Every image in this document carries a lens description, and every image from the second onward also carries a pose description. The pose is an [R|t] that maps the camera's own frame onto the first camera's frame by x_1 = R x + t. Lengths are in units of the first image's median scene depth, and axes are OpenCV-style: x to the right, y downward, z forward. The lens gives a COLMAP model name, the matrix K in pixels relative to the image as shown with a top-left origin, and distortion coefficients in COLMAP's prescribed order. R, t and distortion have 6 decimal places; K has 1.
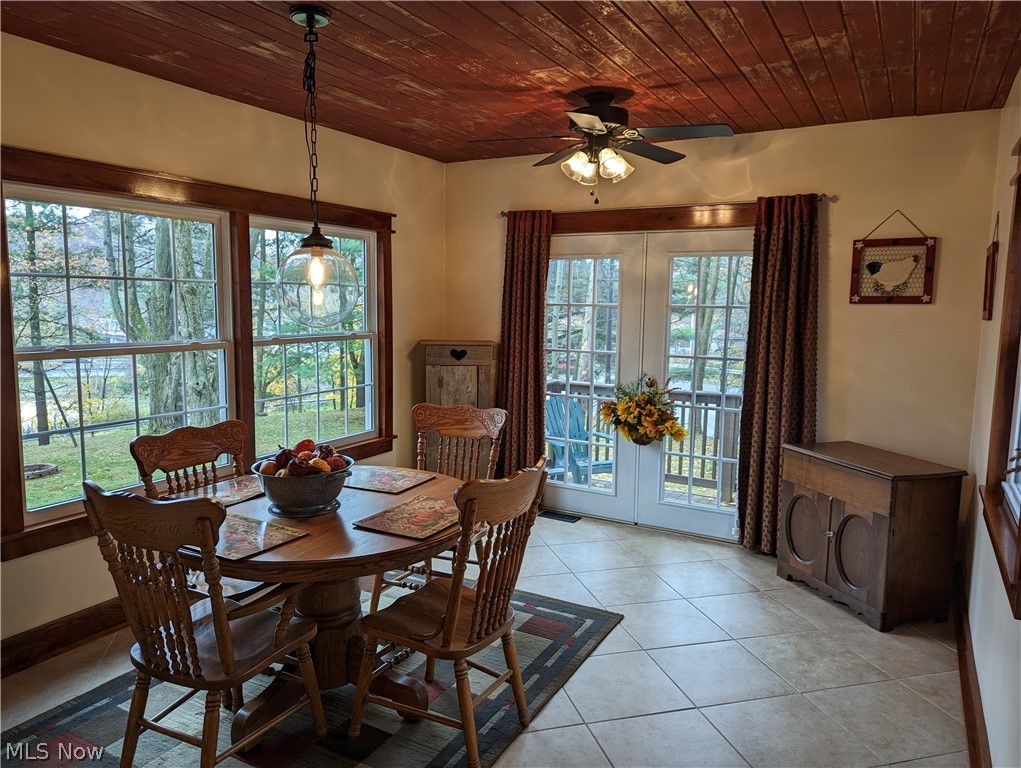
lens RADIAL K [[721.6, 0, 504.2], [0, 721.6, 381.8], [0, 0, 1]] dist [0.065919, -0.000054]
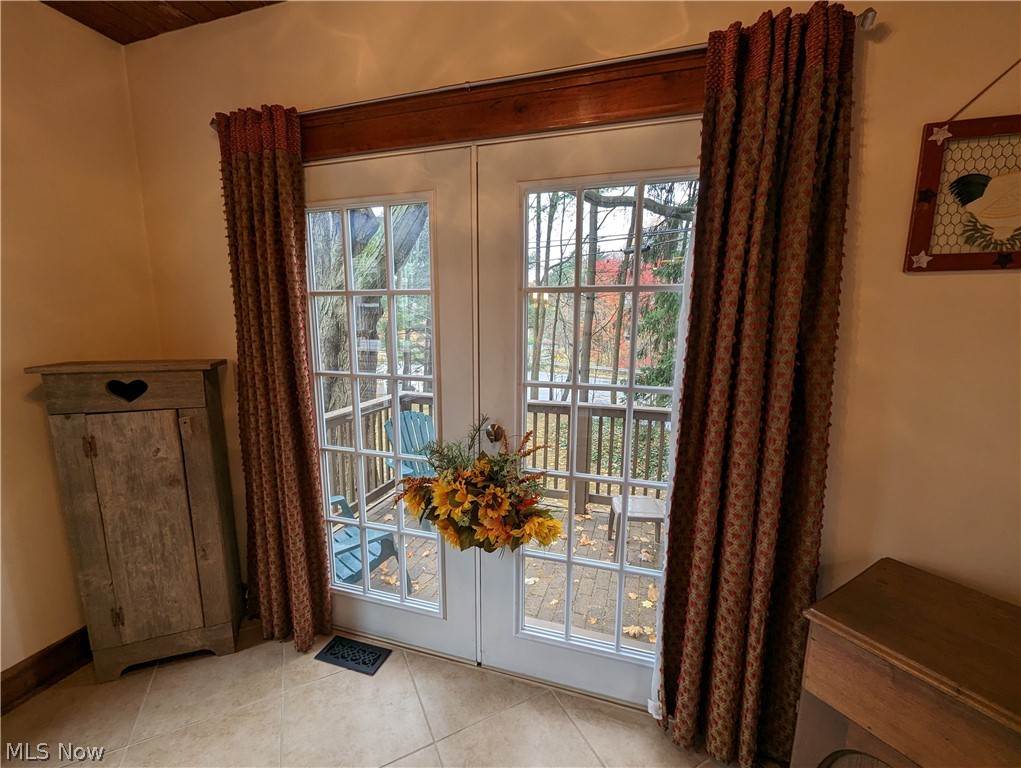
lens RADIAL K [[410.1, 0, 511.4], [0, 410.1, 389.8], [0, 0, 1]] dist [-0.000525, -0.000235]
pose [[0.975938, -0.042344, 0.213899, 0.154480], [0.032308, 0.998216, 0.050204, -0.048387], [-0.215643, -0.042086, 0.975565, 0.719114]]
